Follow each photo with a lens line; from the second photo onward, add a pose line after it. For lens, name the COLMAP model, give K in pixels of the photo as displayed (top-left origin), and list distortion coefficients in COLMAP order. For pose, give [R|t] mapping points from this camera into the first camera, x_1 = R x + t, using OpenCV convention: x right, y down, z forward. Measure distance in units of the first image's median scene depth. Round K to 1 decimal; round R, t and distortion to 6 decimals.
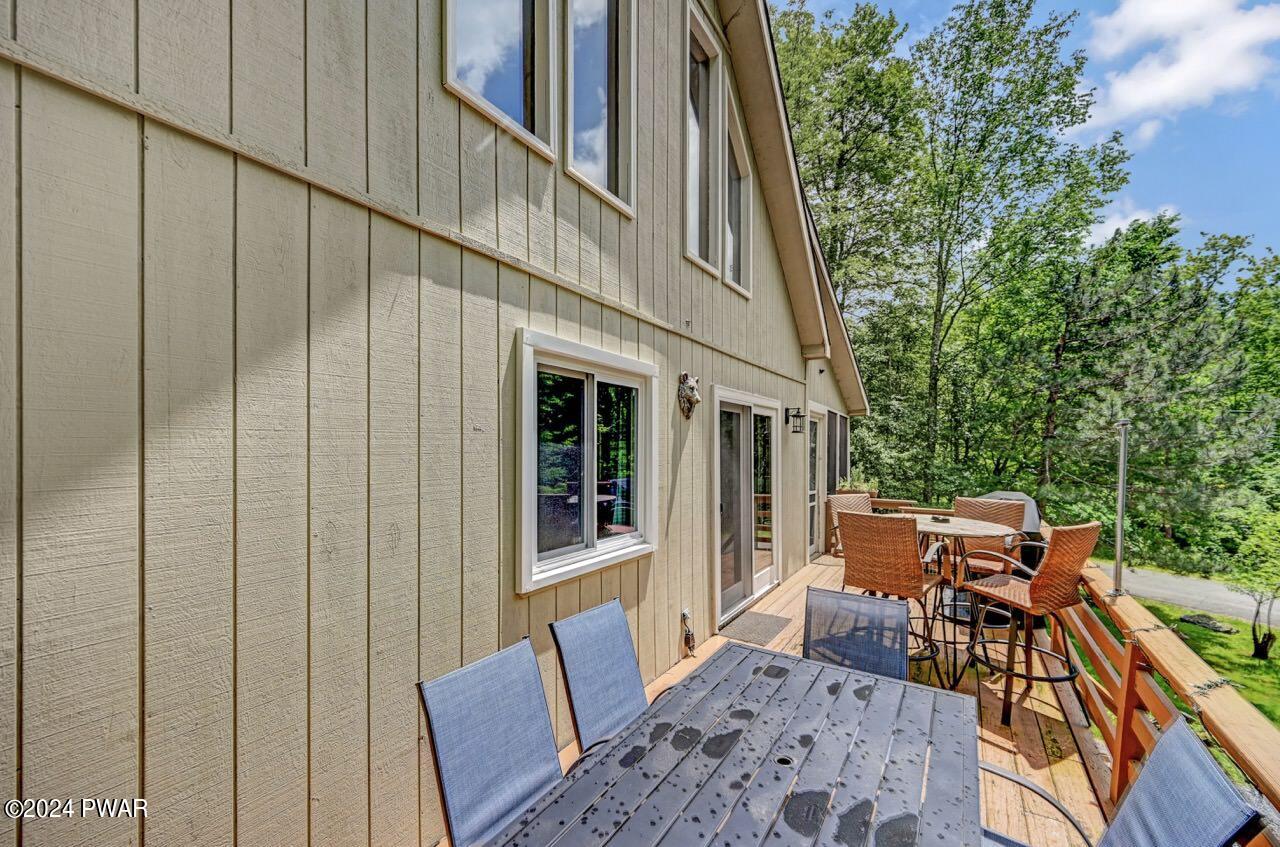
lens RADIAL K [[519.4, 0, 632.3], [0, 519.4, 442.4], [0, 0, 1]] dist [-0.001642, -0.000082]
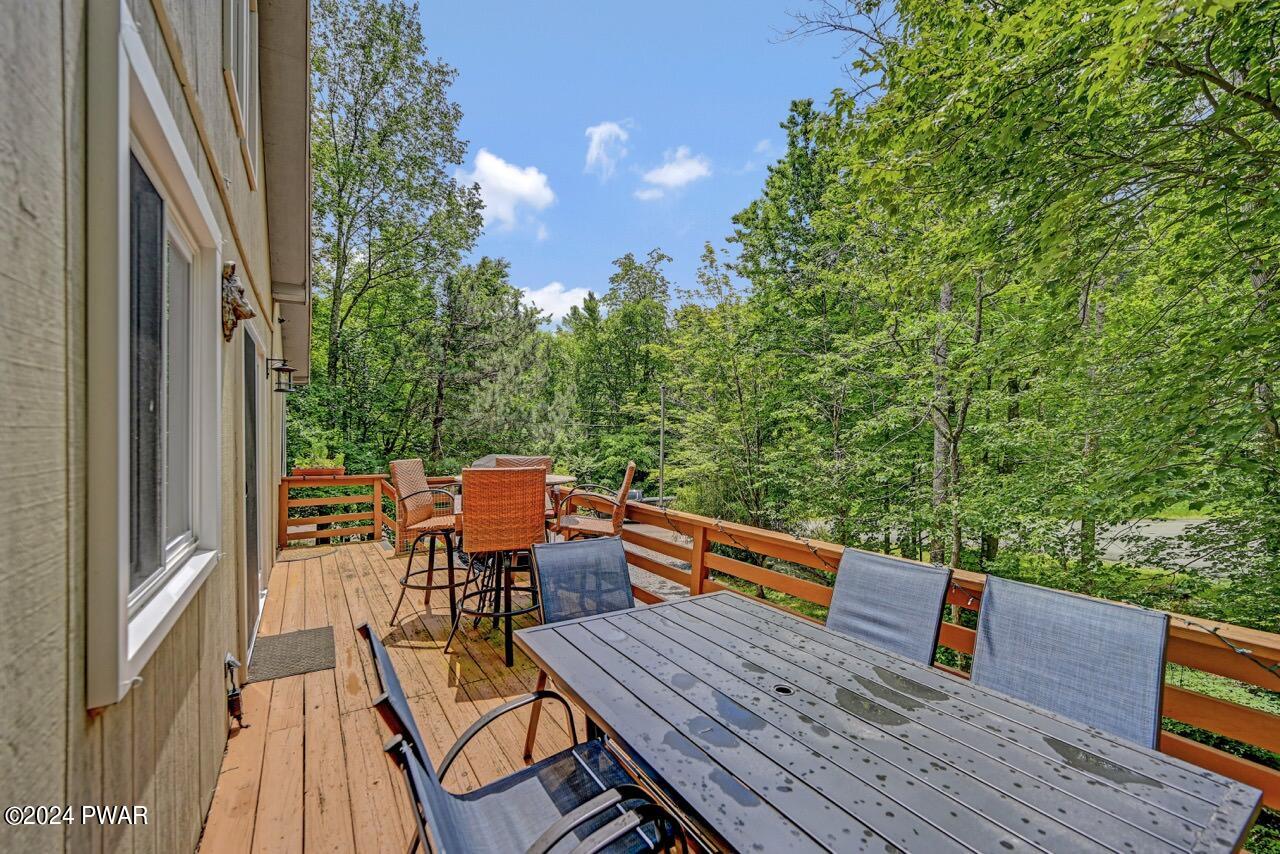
lens RADIAL K [[519.8, 0, 640.6], [0, 519.8, 432.7], [0, 0, 1]] dist [-0.000266, -0.000076]
pose [[0.422095, 0.002419, 0.906548, -0.091687], [-0.007449, 0.999972, 0.000800, 0.022335], [-0.906521, -0.007090, 0.422101, 0.118740]]
